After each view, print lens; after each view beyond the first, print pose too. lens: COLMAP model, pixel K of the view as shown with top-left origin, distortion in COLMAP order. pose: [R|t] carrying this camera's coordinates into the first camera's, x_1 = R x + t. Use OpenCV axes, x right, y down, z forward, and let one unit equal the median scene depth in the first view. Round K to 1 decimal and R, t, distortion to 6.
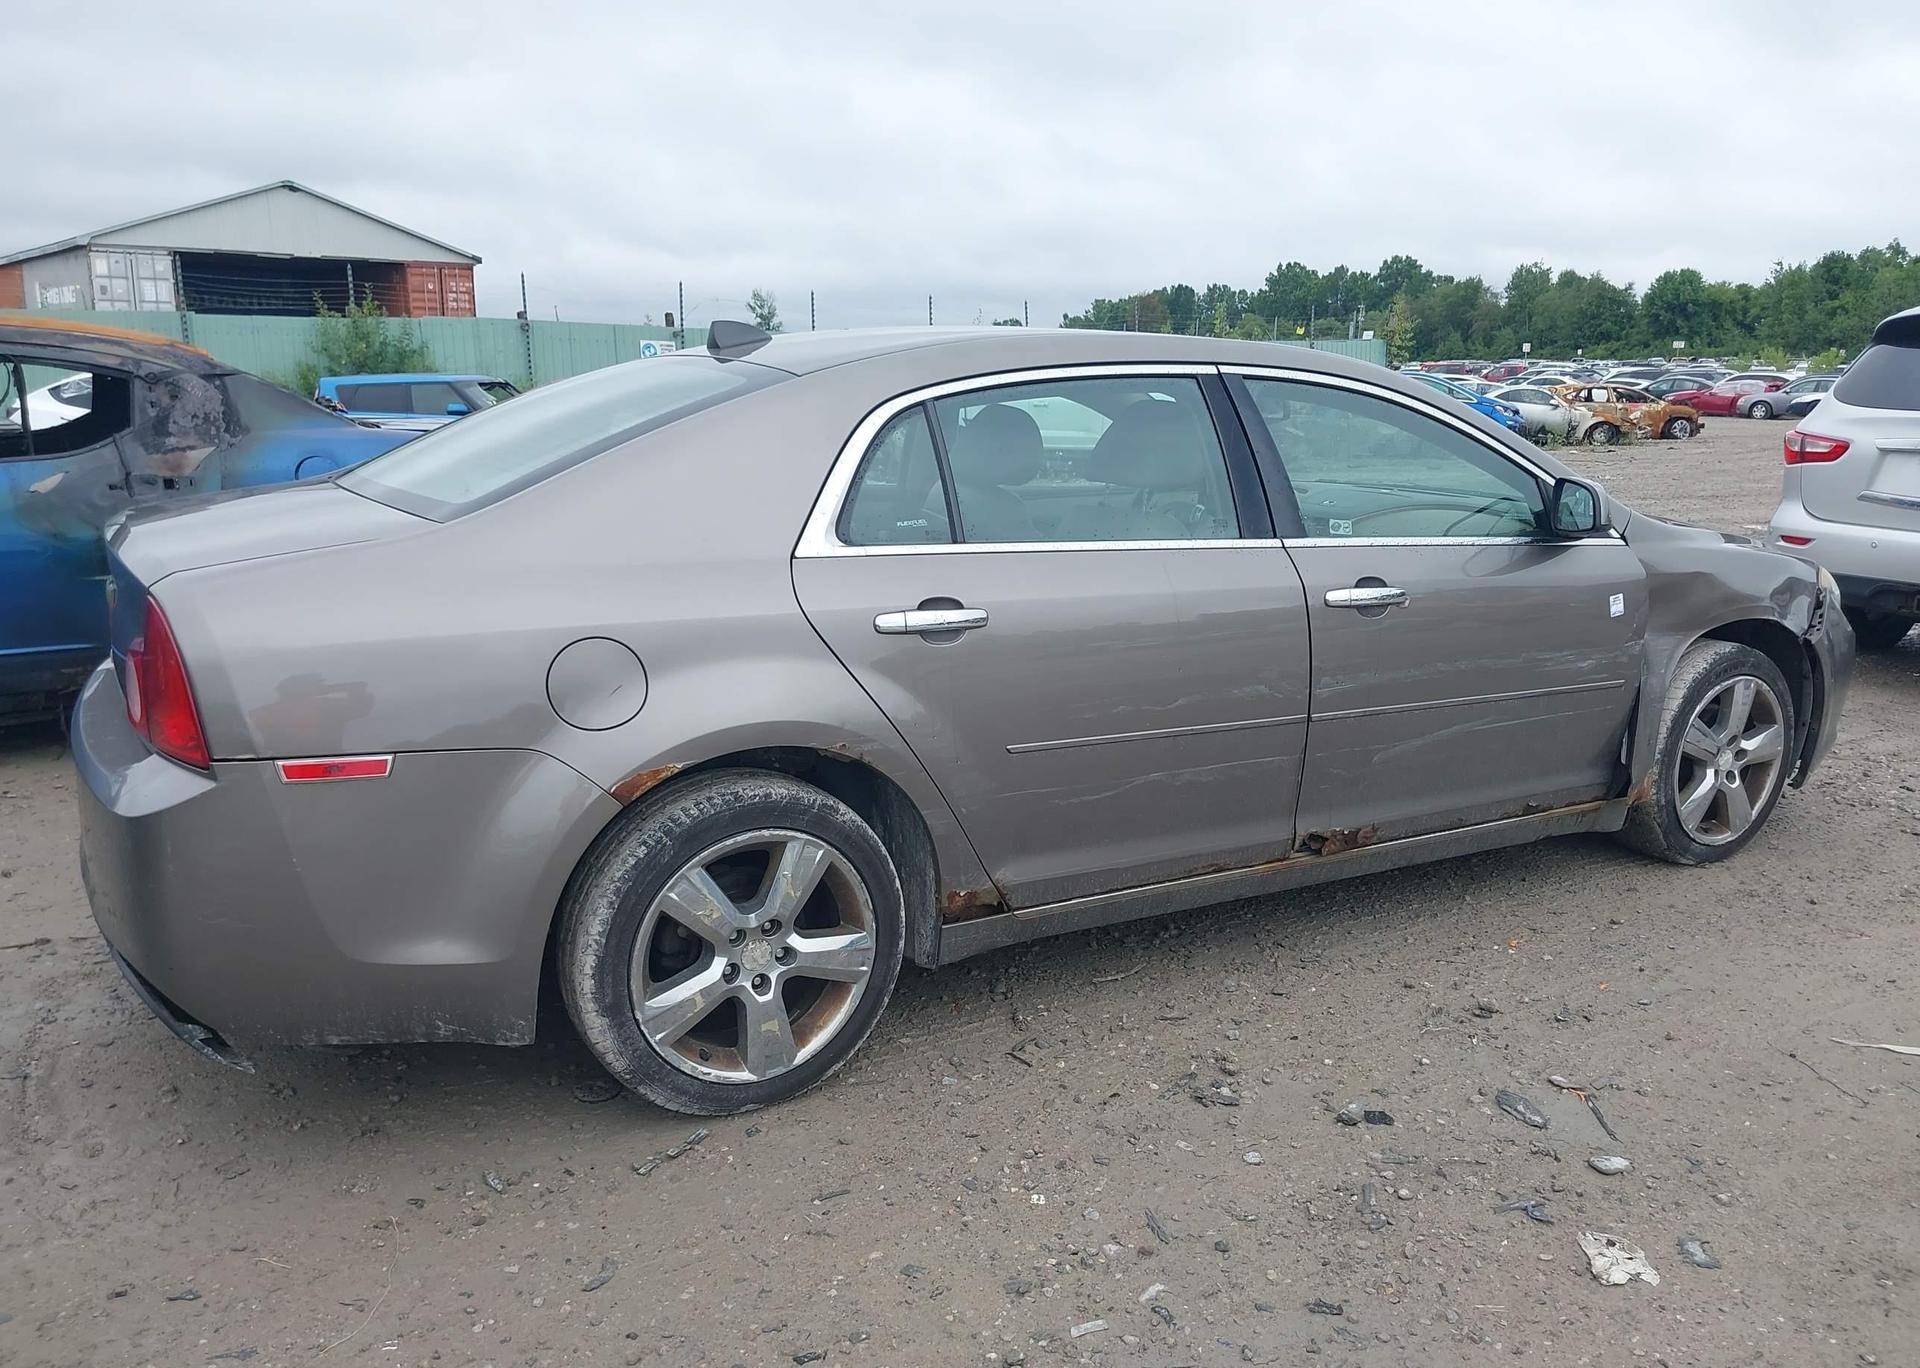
lens RADIAL K [[1478.1, 0, 960.0], [0, 1478.1, 684.0], [0, 0, 1]] dist [0.021990, -0.031828]
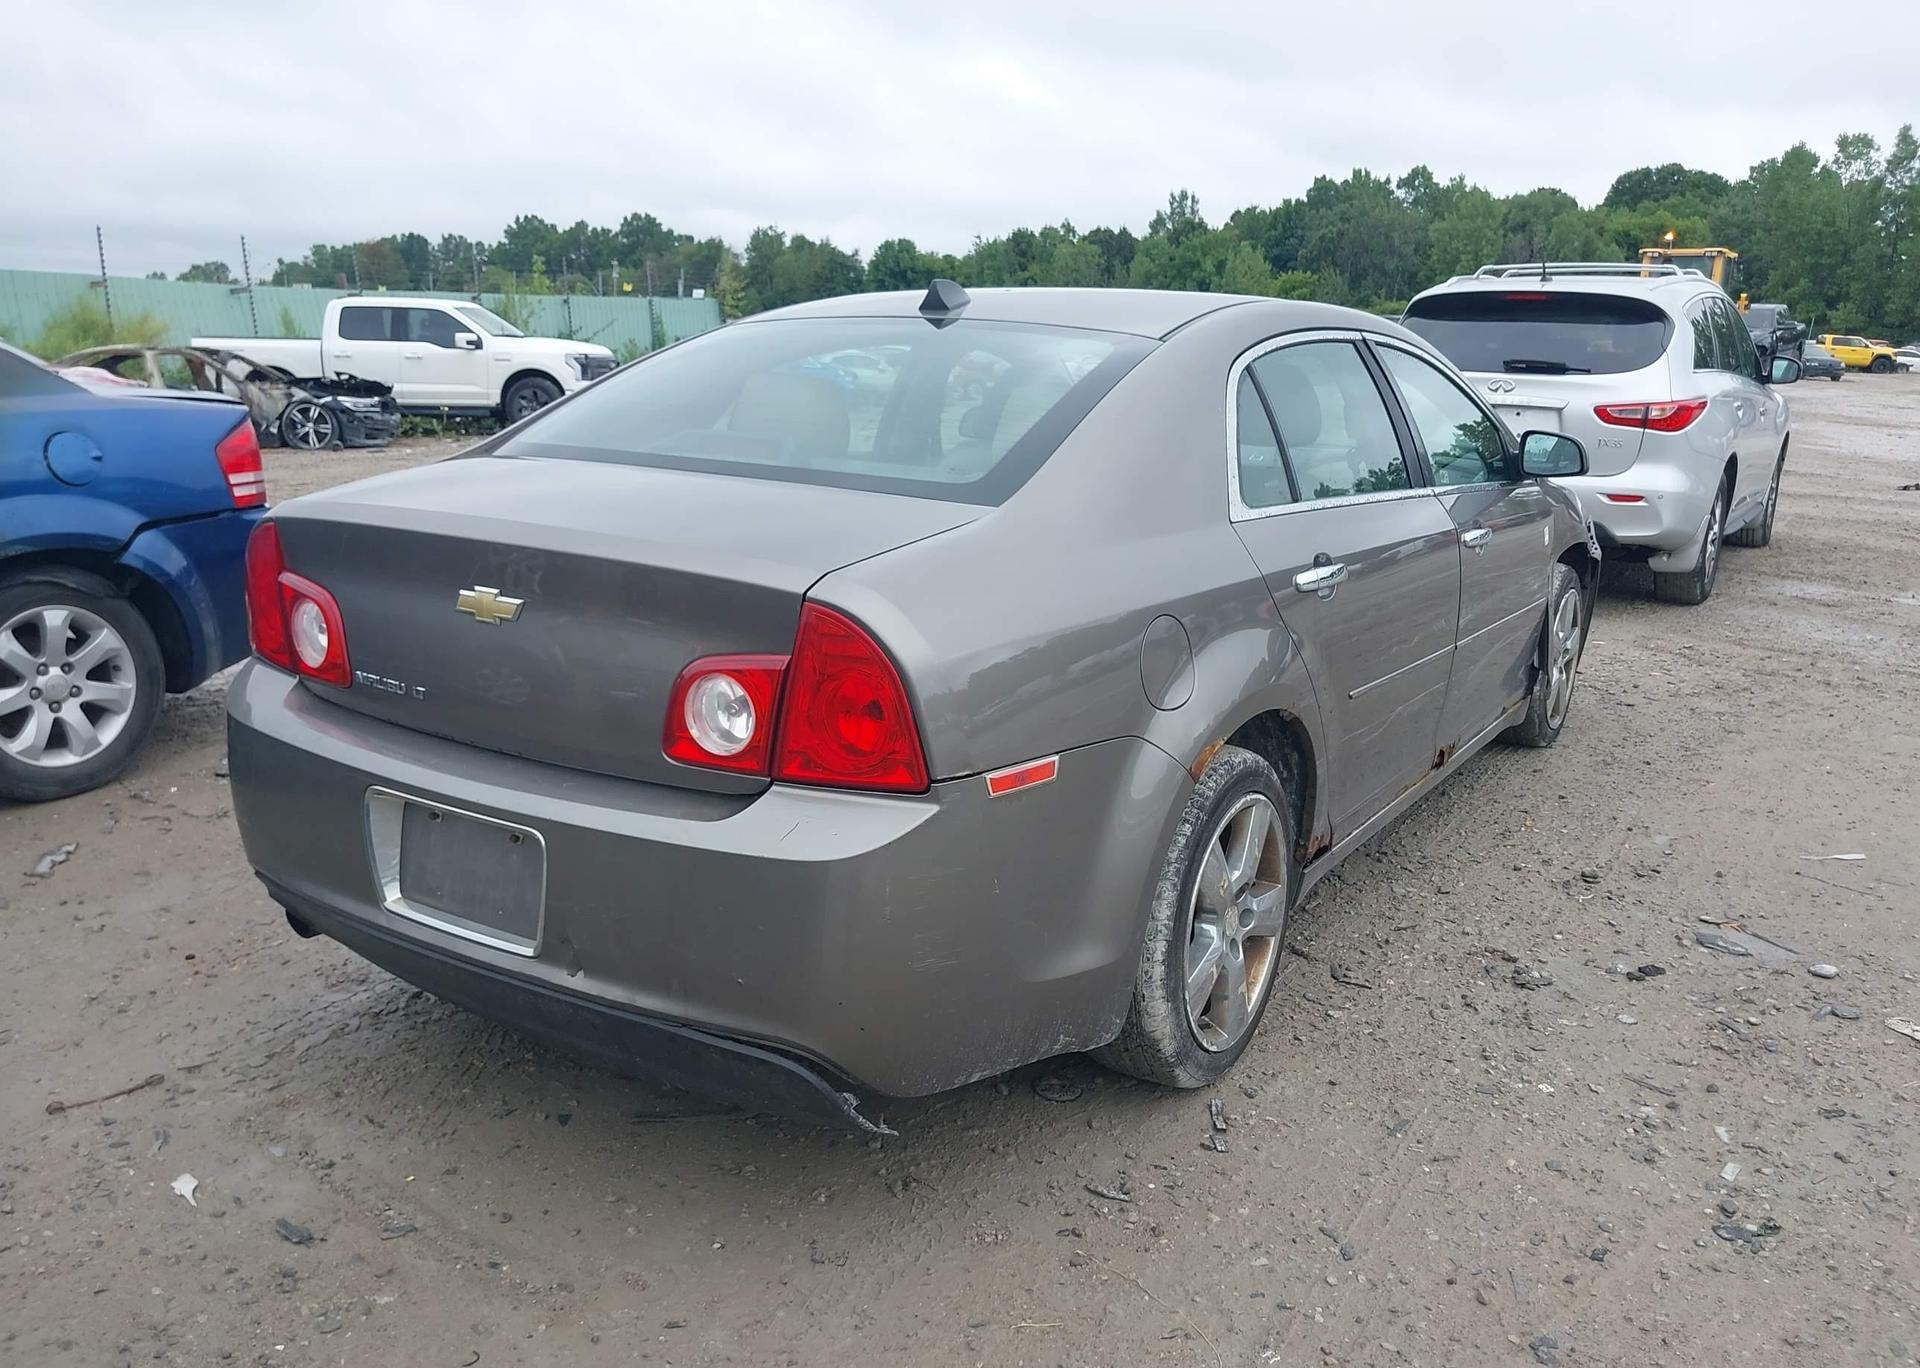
lens RADIAL K [[1507.2, 0, 891.7], [0, 1507.2, 691.0], [0, 0, 1]] dist [-0.001816, -0.005838]
pose [[0.892609, -0.092738, 0.441189, -0.086454], [0.079961, 0.995665, 0.047512, -0.004274], [-0.443683, -0.007131, 0.896155, 0.020931]]
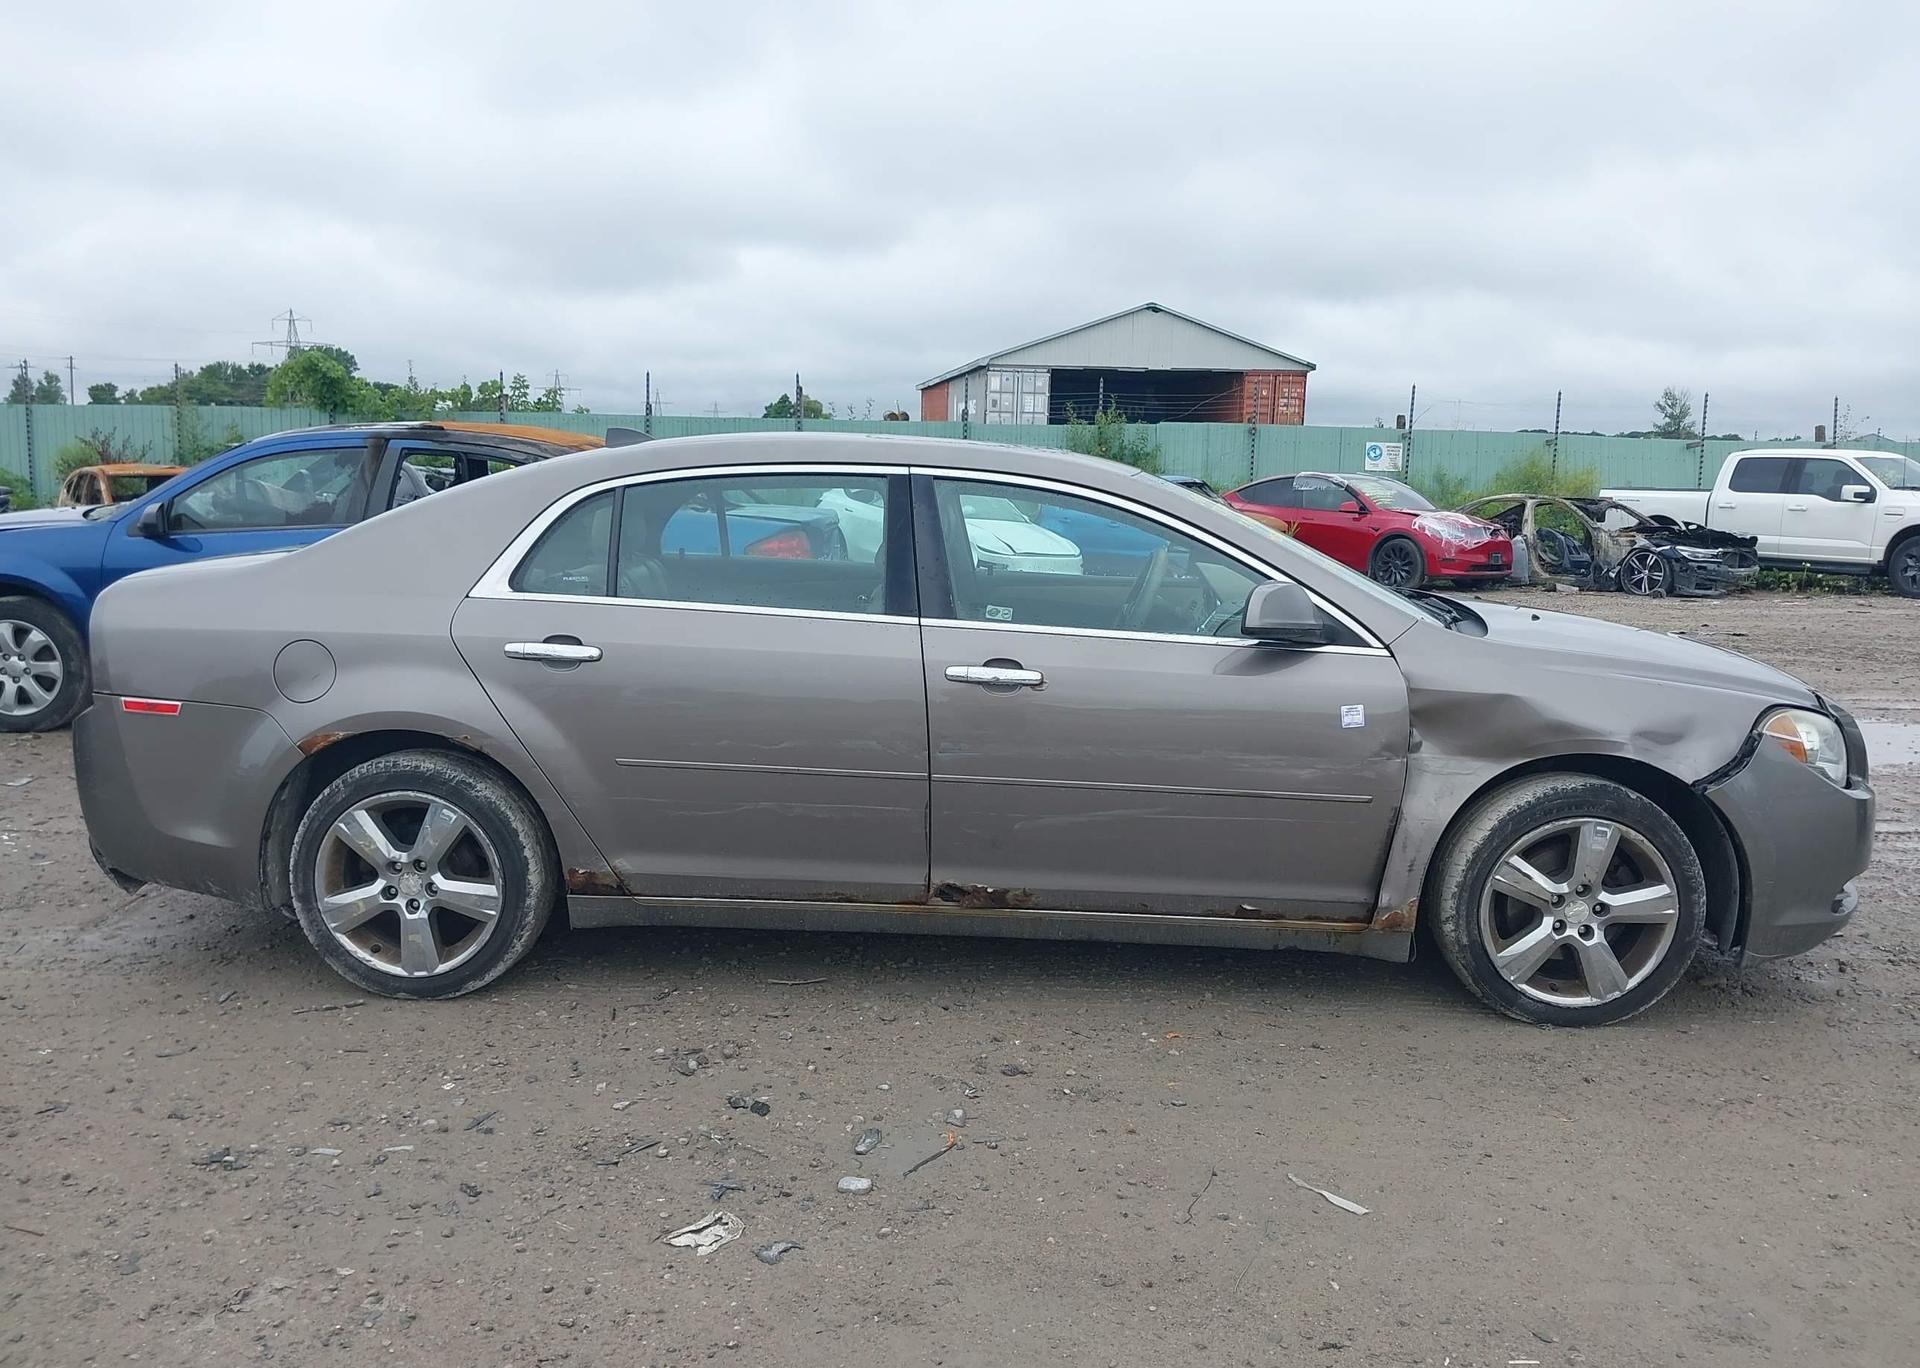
lens RADIAL K [[1459.5, 0, 960.0], [0, 1459.5, 684.0], [0, 0, 1]] dist [0.137227, -0.284077]
pose [[0.848941, 0.084488, -0.521691, 0.109225], [-0.118479, 0.992438, -0.032073, -0.001921], [0.515036, 0.089037, 0.852532, 0.007714]]
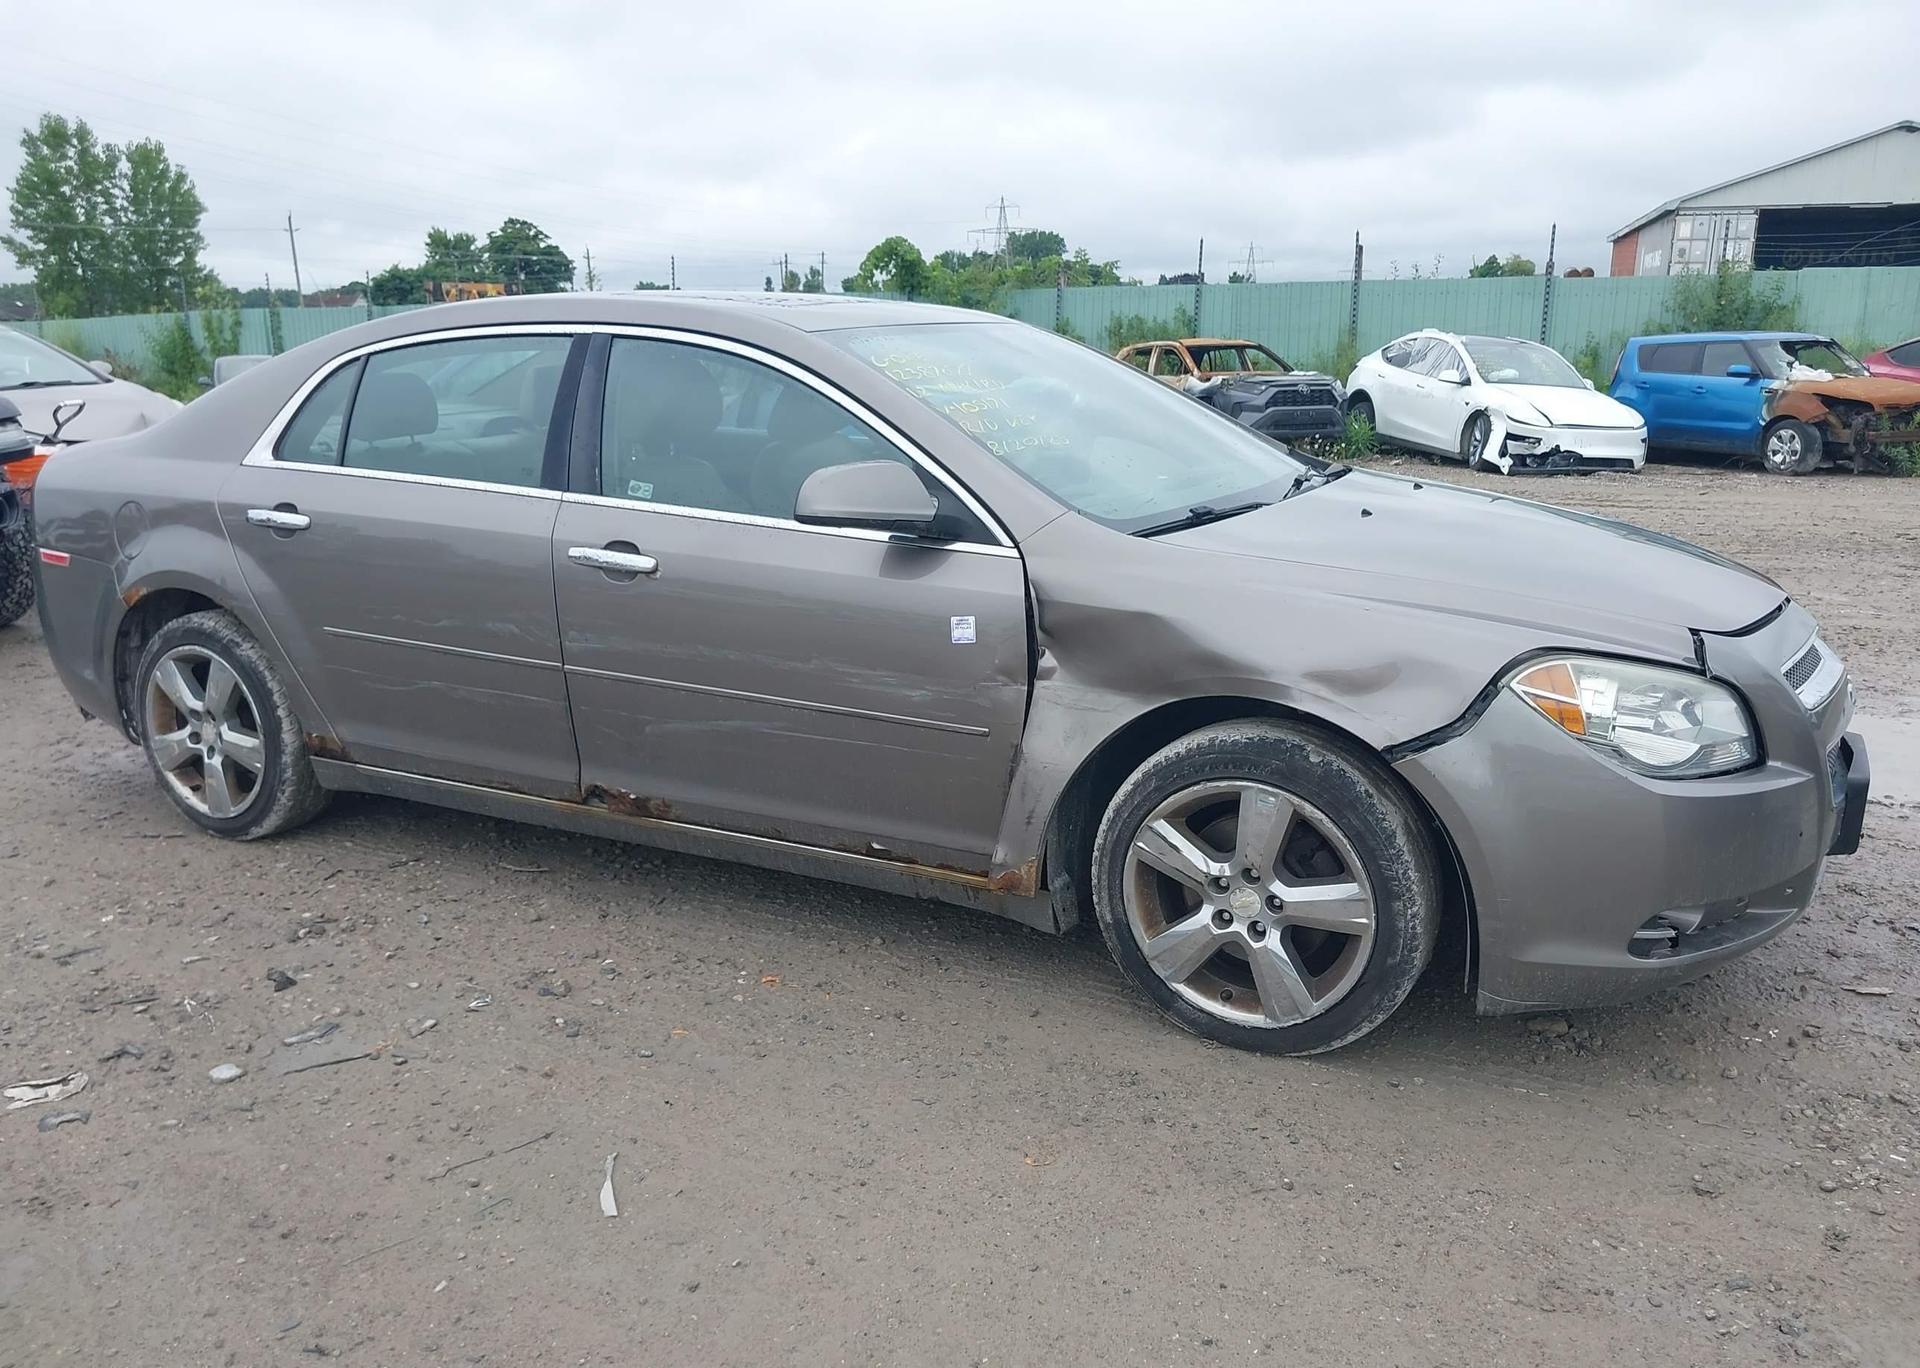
lens RADIAL K [[1478.1, 0, 960.0], [0, 1478.1, 684.0], [0, 0, 1]] dist [0.021990, -0.031828]
pose [[0.545435, 0.182117, -0.818128, 0.163097], [-0.160921, 0.980703, 0.111023, -0.016618], [0.822560, 0.071099, 0.564216, 0.084967]]
